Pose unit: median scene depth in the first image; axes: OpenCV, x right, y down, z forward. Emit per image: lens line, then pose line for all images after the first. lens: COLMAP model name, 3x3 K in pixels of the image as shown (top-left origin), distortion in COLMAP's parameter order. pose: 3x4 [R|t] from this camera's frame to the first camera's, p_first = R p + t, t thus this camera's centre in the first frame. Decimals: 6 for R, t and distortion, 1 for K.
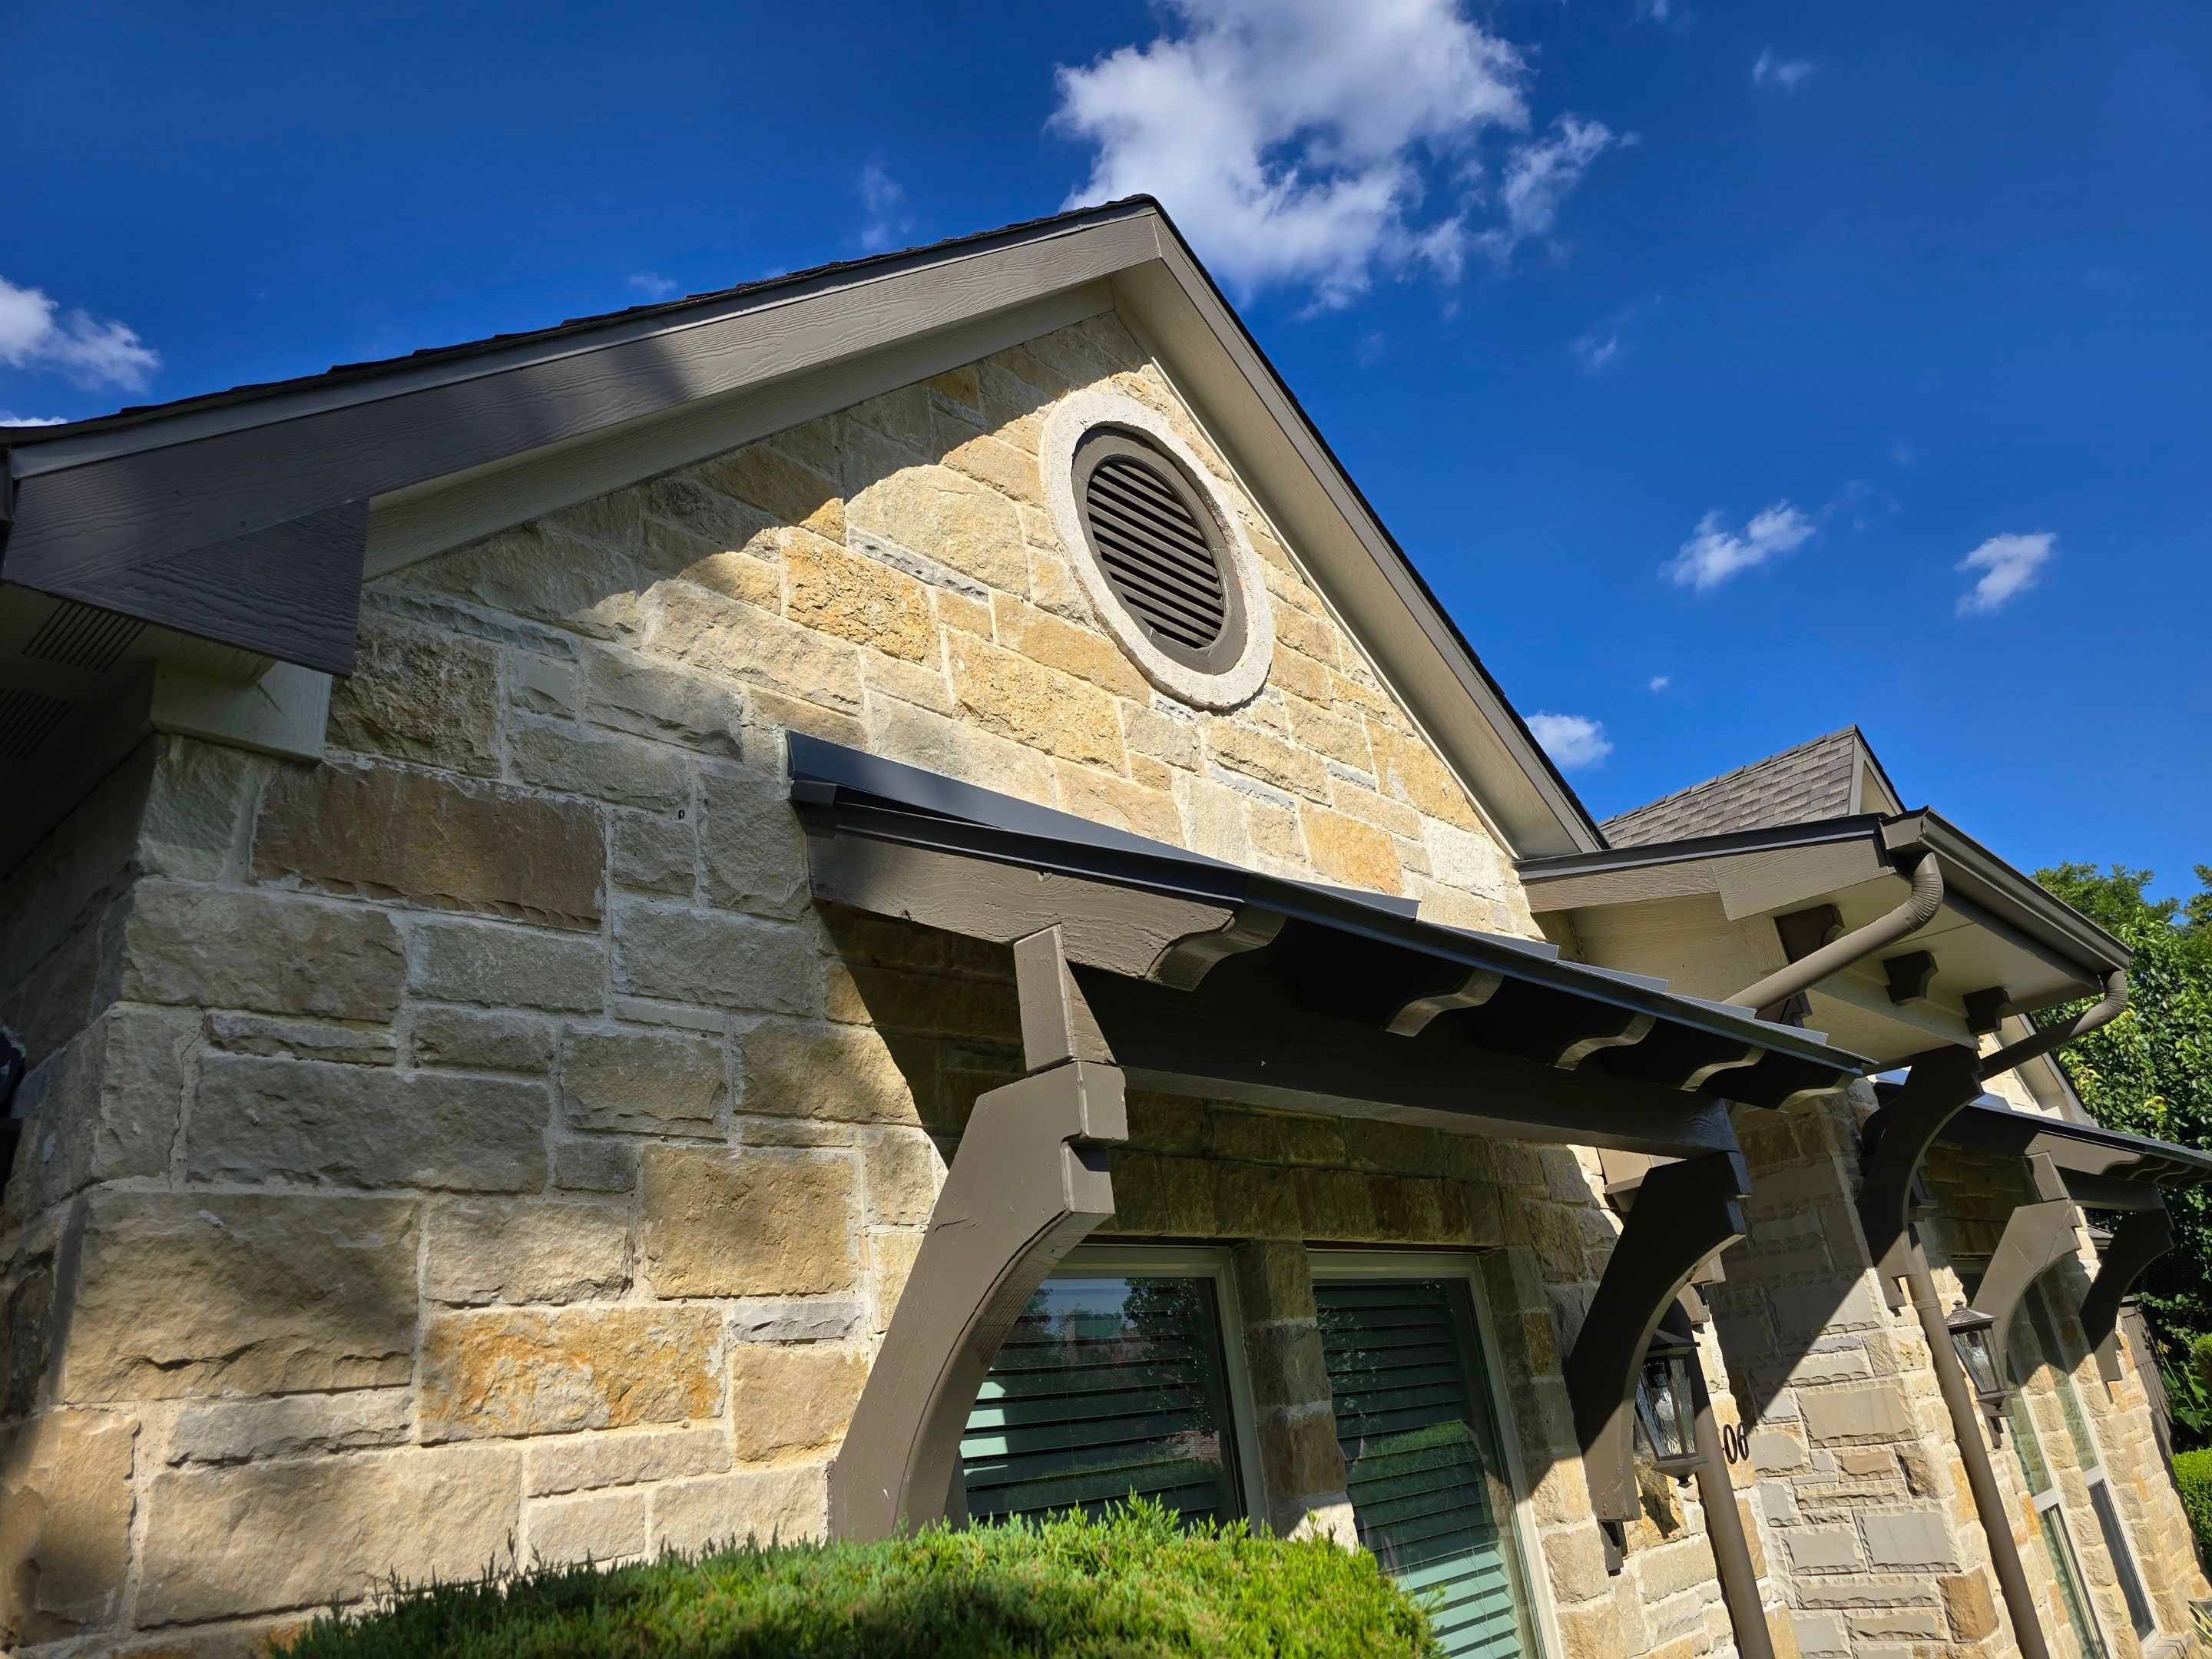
lens RADIAL K [[1458.4, 0, 1072.4], [0, 1458.4, 819.0], [0, 0, 1]] dist [0.051442, -0.040100]
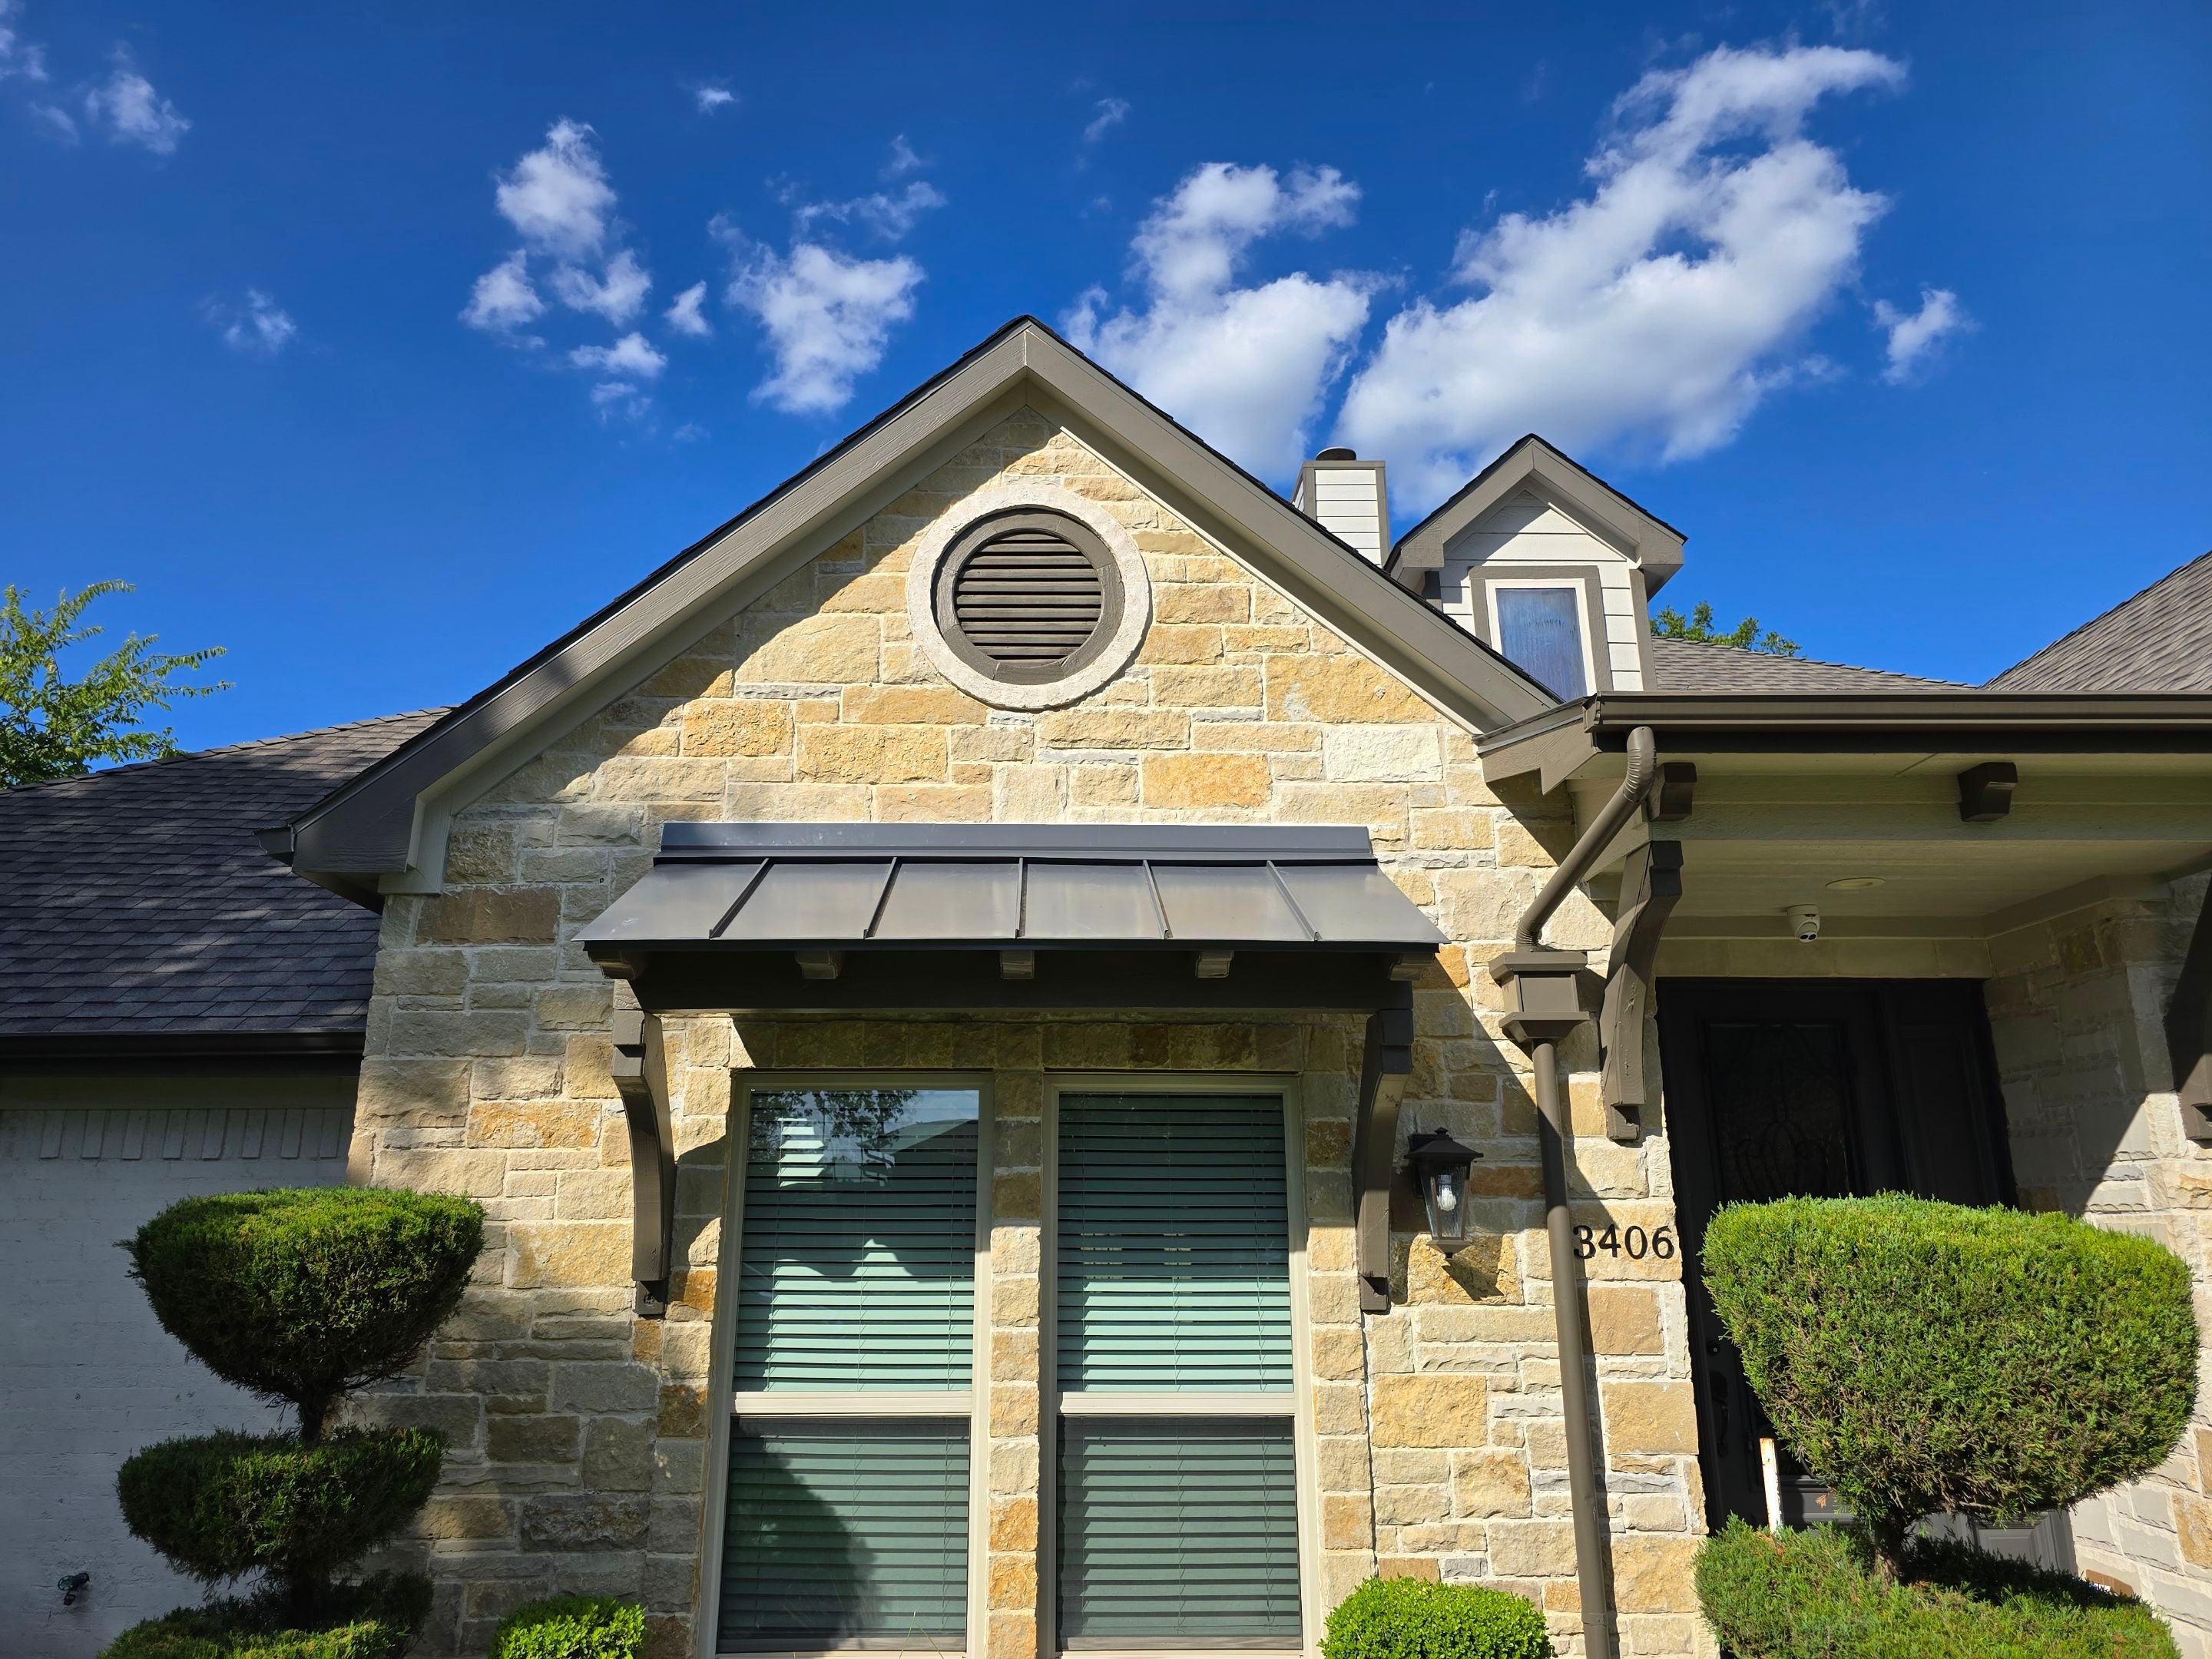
lens RADIAL K [[1458.4, 0, 1102.1], [0, 1458.4, 823.5], [0, 0, 1]] dist [0.051442, -0.040100]
pose [[0.709111, -0.072030, -0.701408, 1.603149], [0.199457, 0.974630, 0.101559, -0.141632], [0.676297, -0.211917, 0.705488, -0.006828]]
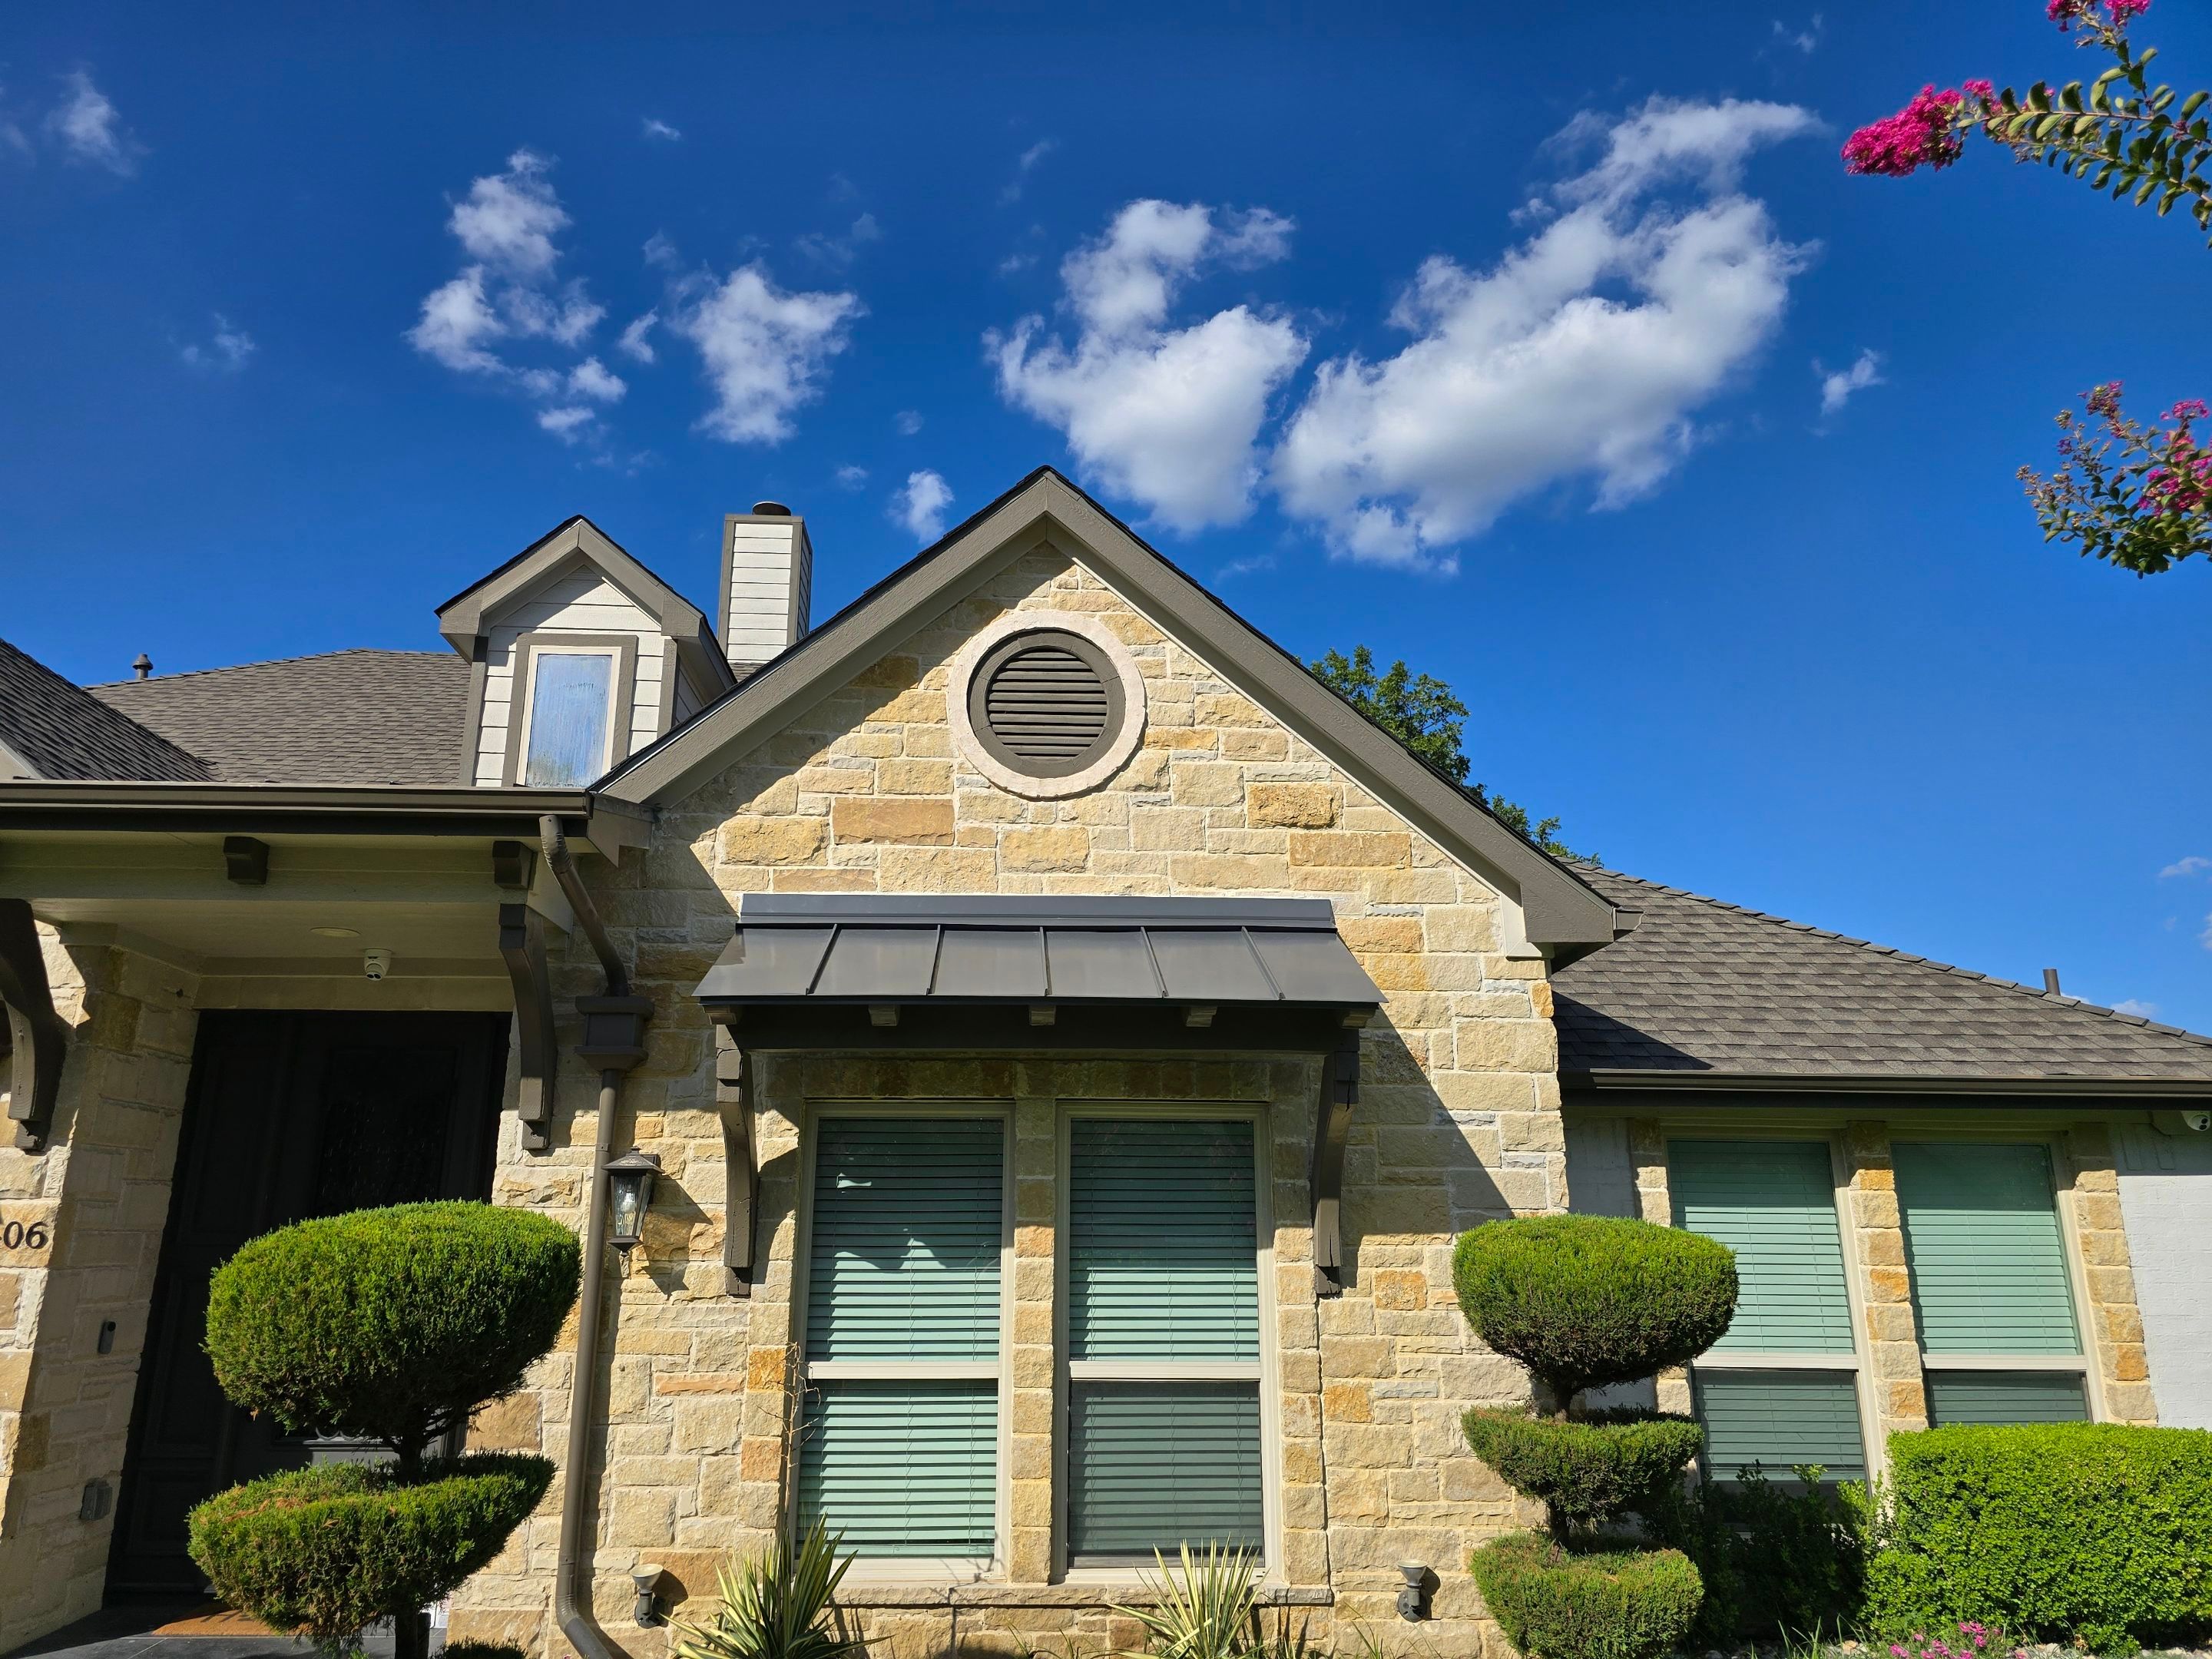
lens RADIAL K [[1458.4, 0, 1101.7], [0, 1458.4, 826.6], [0, 0, 1]] dist [0.051442, -0.040100]
pose [[0.723445, -0.073804, -0.686425, 3.471120], [0.184259, 0.978844, 0.088951, 0.211123], [0.665339, -0.190831, 0.721739, 1.258482]]
